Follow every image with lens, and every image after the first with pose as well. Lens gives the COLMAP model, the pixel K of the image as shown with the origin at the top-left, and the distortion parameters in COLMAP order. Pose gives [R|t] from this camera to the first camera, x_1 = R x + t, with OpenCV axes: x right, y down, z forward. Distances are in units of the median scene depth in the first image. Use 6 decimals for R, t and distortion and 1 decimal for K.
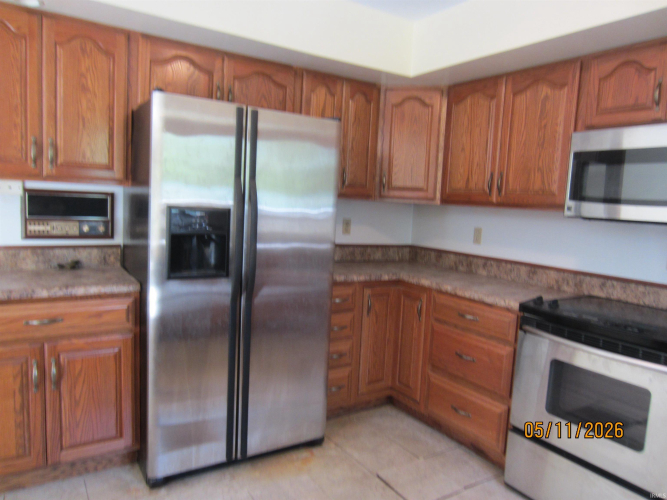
lens RADIAL K [[474.9, 0, 333.5], [0, 474.9, 250.0], [0, 0, 1]] dist [-0.025211, 0.009415]
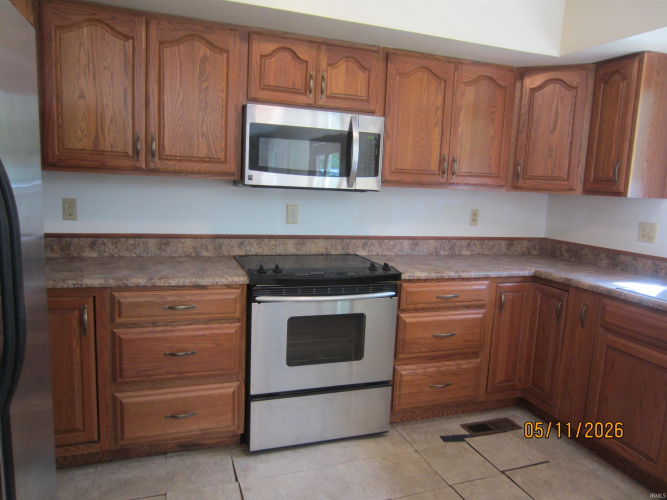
lens RADIAL K [[474.9, 0, 333.5], [0, 474.9, 250.0], [0, 0, 1]] dist [-0.025211, 0.009415]
pose [[0.228871, -0.180745, 0.956530, -0.459852], [0.062260, 0.983318, 0.170910, -0.091727], [-0.971464, 0.020437, 0.236307, 0.536287]]
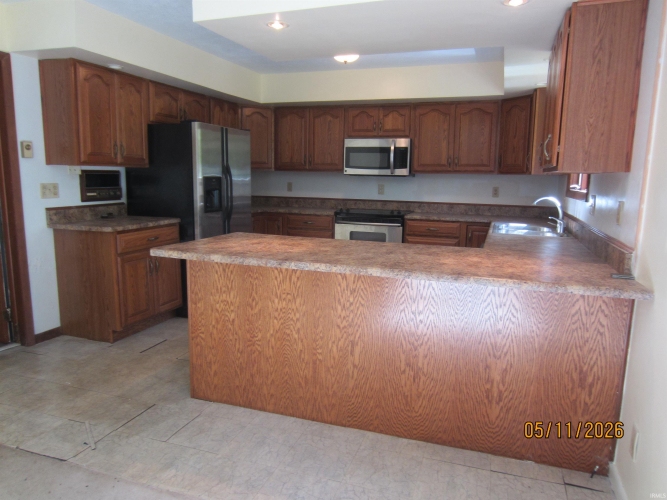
lens RADIAL K [[474.9, 0, 333.5], [0, 474.9, 250.0], [0, 0, 1]] dist [-0.025211, 0.009415]
pose [[0.788517, -0.133019, 0.600455, -0.966677], [0.084668, 0.990513, 0.108242, 0.039138], [-0.609156, -0.034511, 0.792299, -0.810817]]
